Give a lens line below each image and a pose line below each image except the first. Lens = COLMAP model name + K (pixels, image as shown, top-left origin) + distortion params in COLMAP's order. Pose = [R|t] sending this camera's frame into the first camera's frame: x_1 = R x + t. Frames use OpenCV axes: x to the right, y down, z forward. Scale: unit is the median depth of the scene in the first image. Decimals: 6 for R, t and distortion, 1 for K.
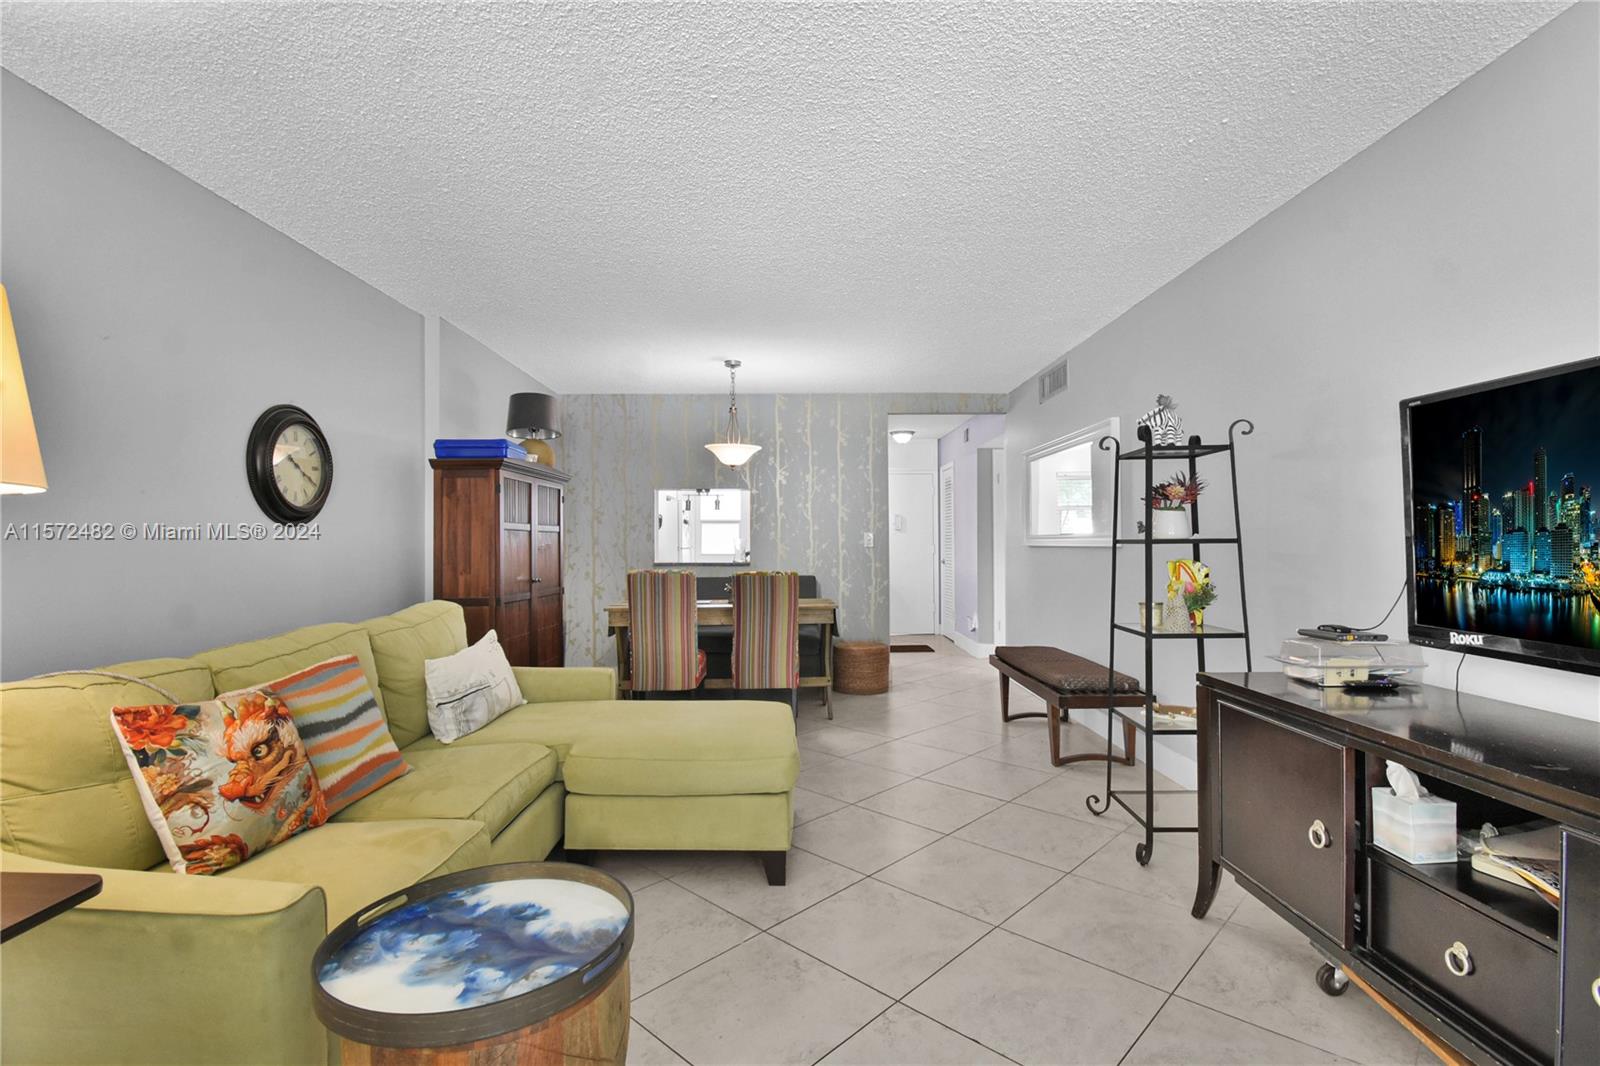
lens RADIAL K [[728.0, 0, 809.1], [0, 728.0, 538.3], [0, 0, 1]] dist [0.018549, -0.023893]
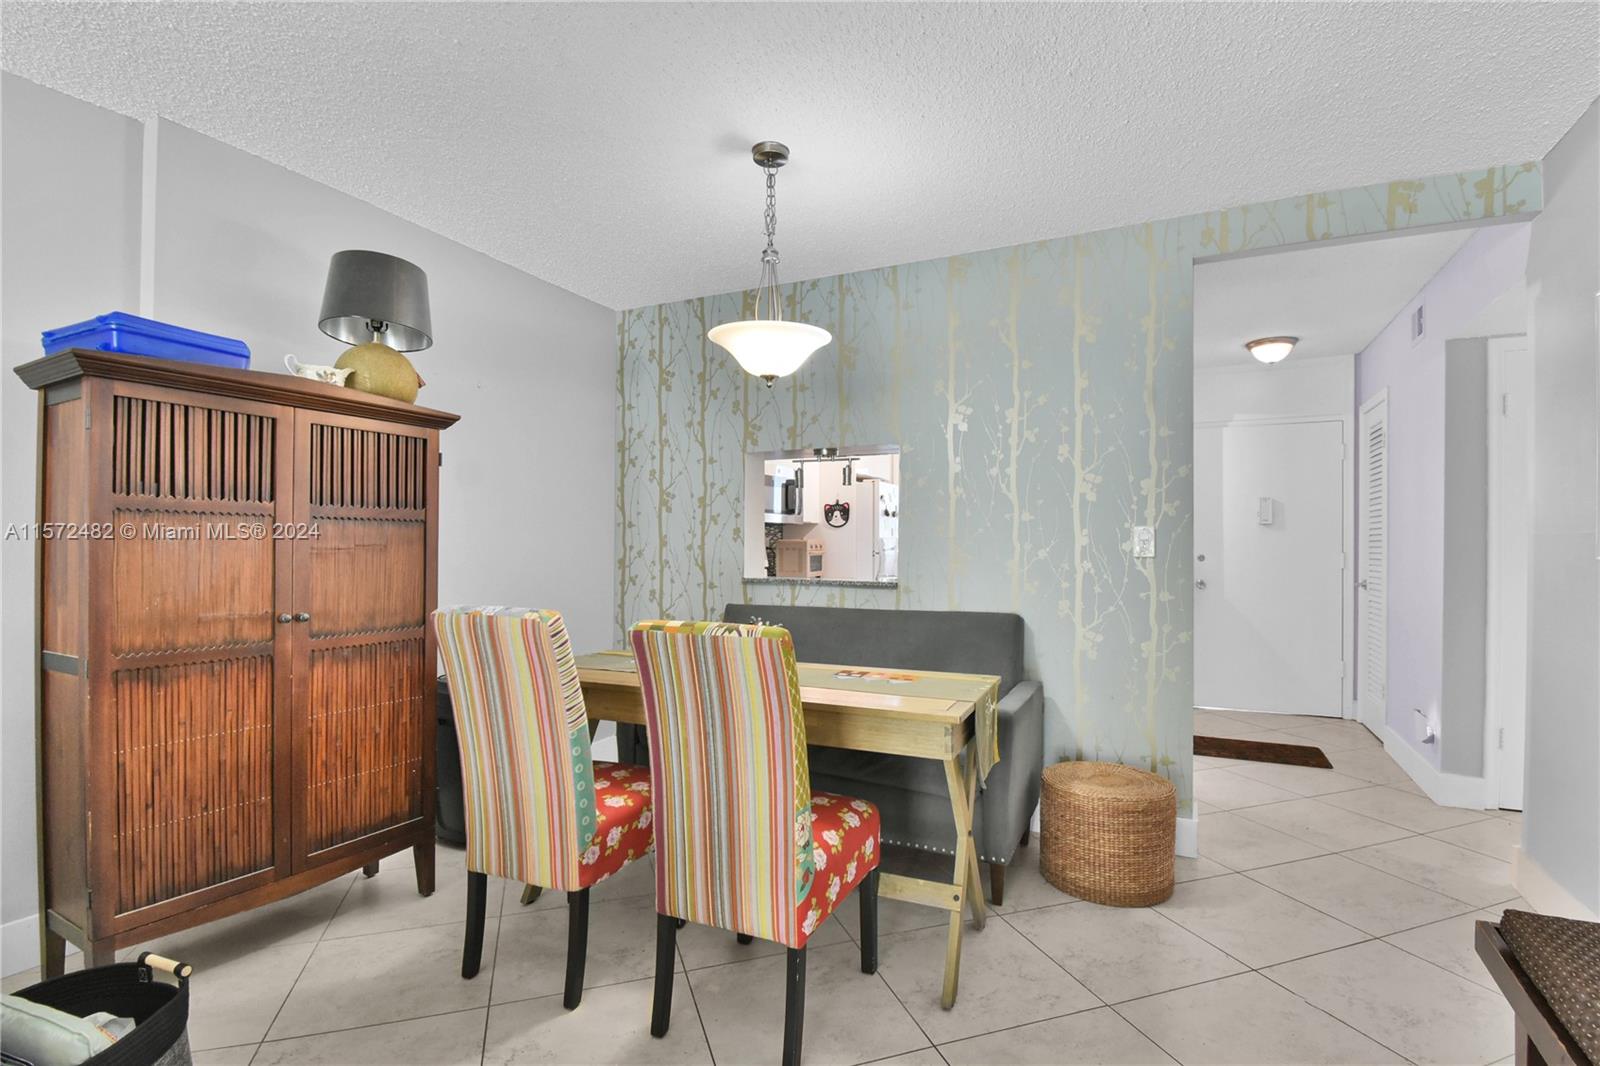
lens RADIAL K [[776.4, 0, 797.8], [0, 776.4, 545.0], [0, 0, 1]] dist [0.025329, -0.027933]
pose [[0.891699, 0.008975, -0.452540, 0.212525], [-0.005671, 0.999946, 0.008658, 0.002549], [0.452594, -0.005154, 0.891702, 0.892043]]
